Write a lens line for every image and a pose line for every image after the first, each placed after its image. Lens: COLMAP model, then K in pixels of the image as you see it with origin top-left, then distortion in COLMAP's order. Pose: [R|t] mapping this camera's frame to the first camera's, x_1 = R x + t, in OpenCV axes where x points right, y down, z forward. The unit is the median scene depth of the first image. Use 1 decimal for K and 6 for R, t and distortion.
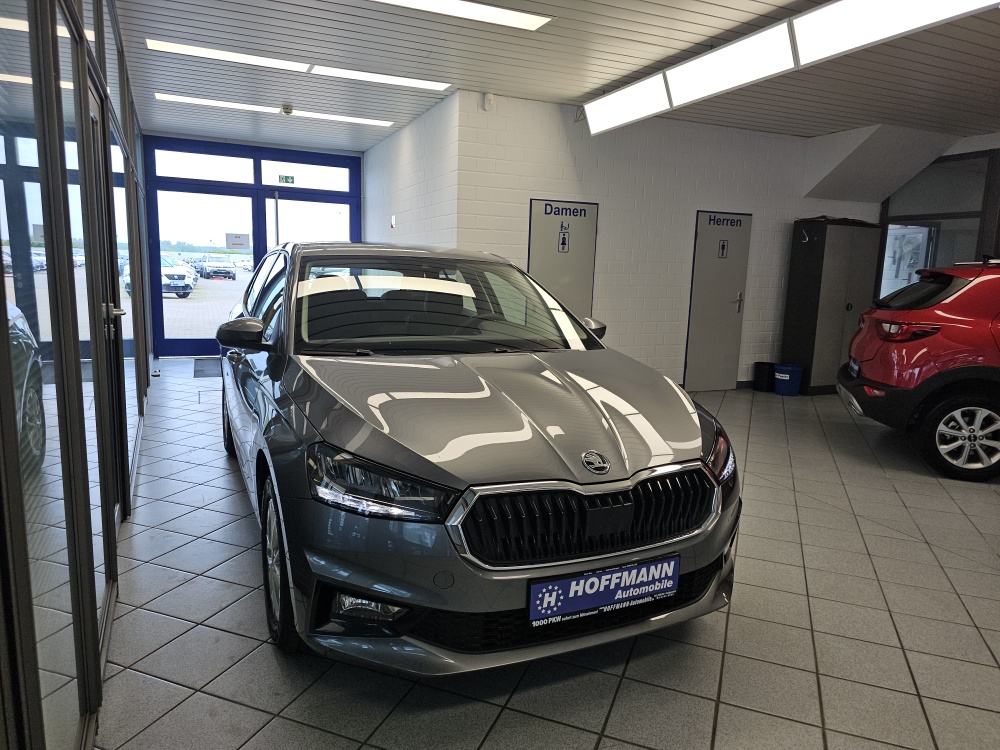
lens RADIAL K [[669.3, 0, 563.4], [0, 669.3, 399.0], [0, 0, 1]] dist [0.055558, -0.044720]
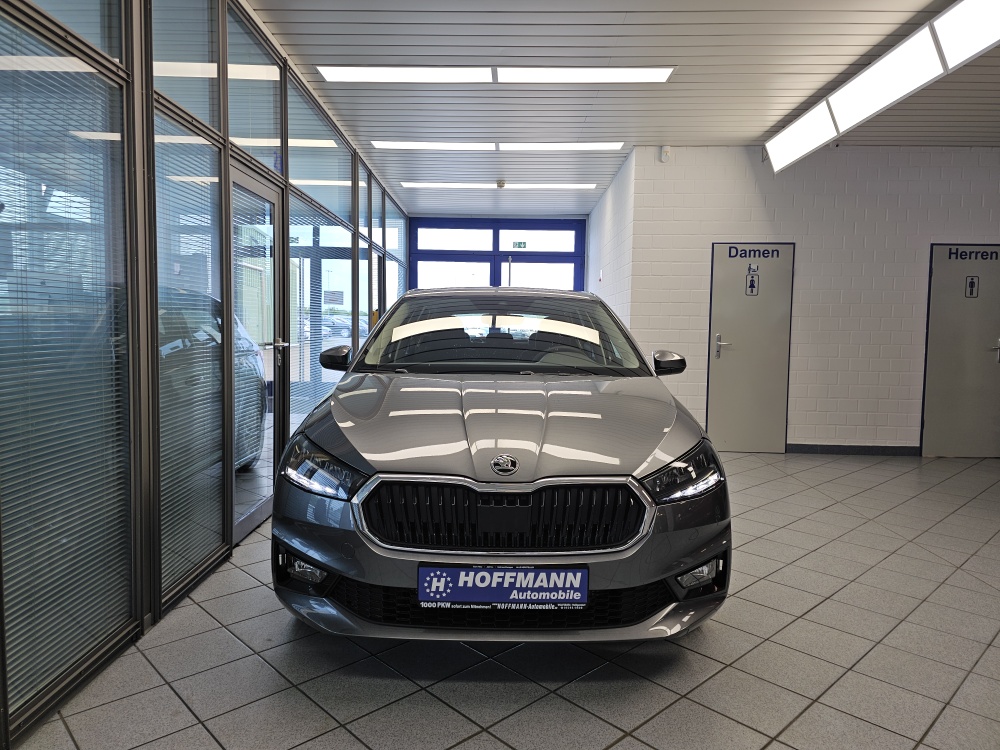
lens RADIAL K [[669.3, 0, 490.0], [0, 669.3, 379.3], [0, 0, 1]] dist [0.055558, -0.044720]
pose [[0.907089, 0.017860, -0.420559, 0.184665], [-0.062138, 0.993835, -0.091817, 0.022831], [0.416327, 0.109419, 0.902607, 0.005671]]
